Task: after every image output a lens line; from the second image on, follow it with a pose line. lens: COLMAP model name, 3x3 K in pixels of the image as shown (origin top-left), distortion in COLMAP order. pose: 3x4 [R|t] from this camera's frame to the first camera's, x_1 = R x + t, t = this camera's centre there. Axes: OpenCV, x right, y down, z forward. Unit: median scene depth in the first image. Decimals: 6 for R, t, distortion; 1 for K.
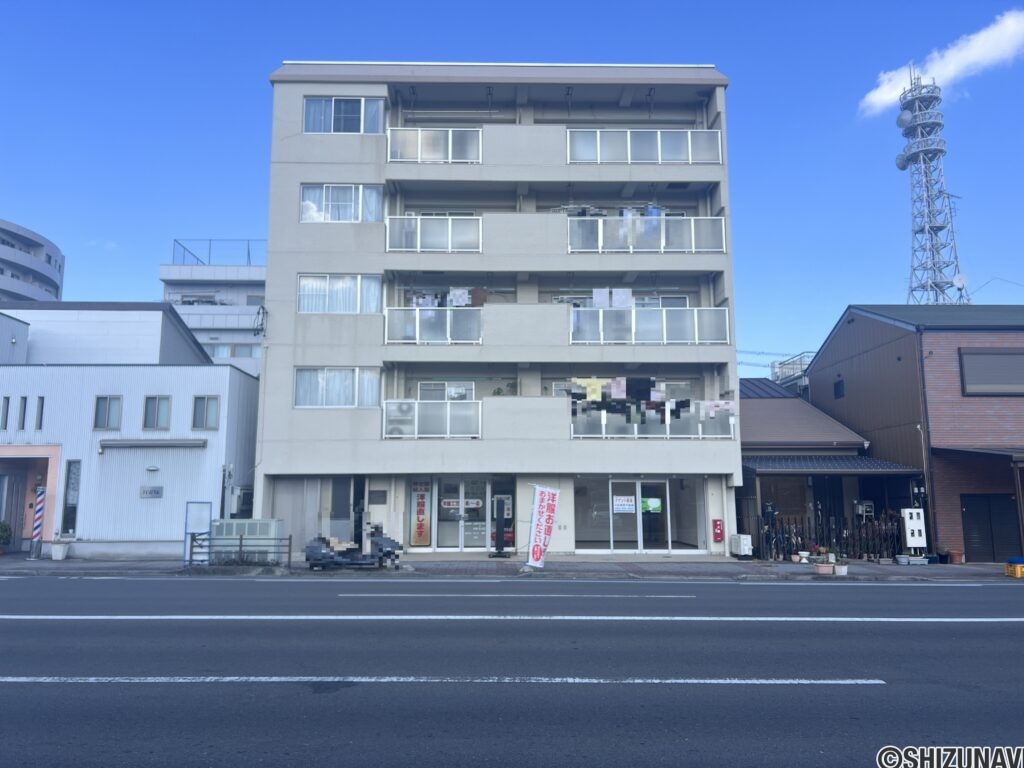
lens RADIAL K [[745.4, 0, 511.9], [0, 745.4, 404.3], [0, 0, 1]] dist [0.007799, 0.001586]
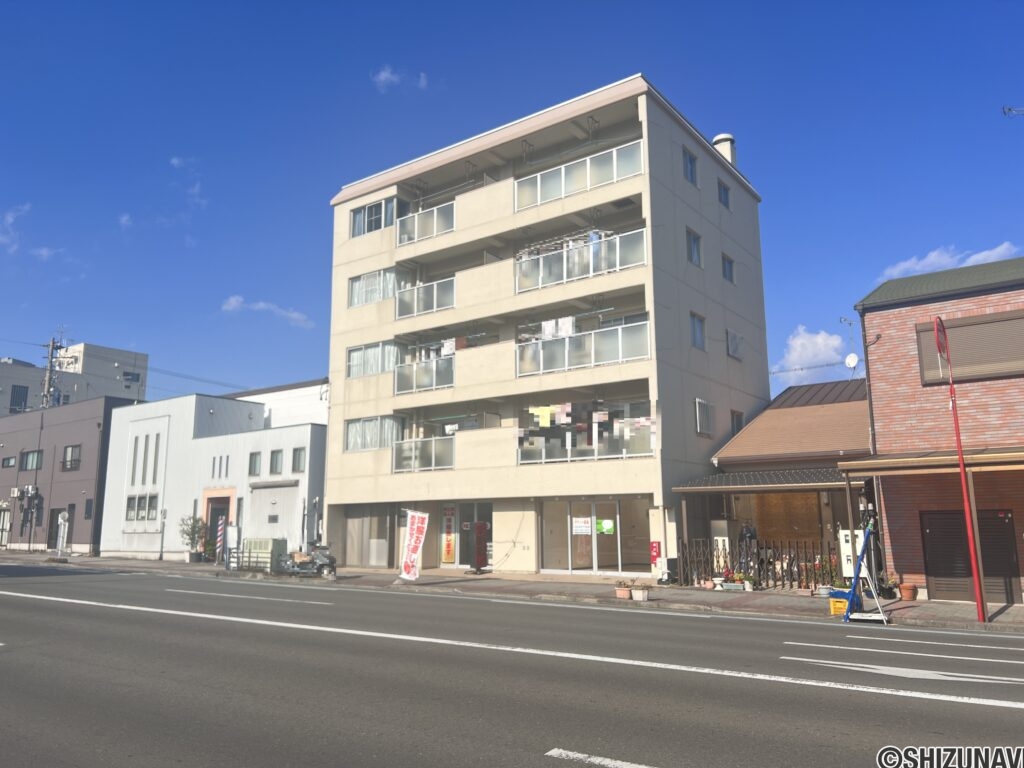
lens RADIAL K [[780.1, 0, 512.0], [0, 780.1, 384.0], [0, 0, 1]] dist [0.004493, 0.001077]
pose [[0.796333, -0.112574, -0.594291, 0.743292], [0.086042, 0.993619, -0.072922, 0.010463], [0.598708, 0.006936, 0.800938, 0.084944]]
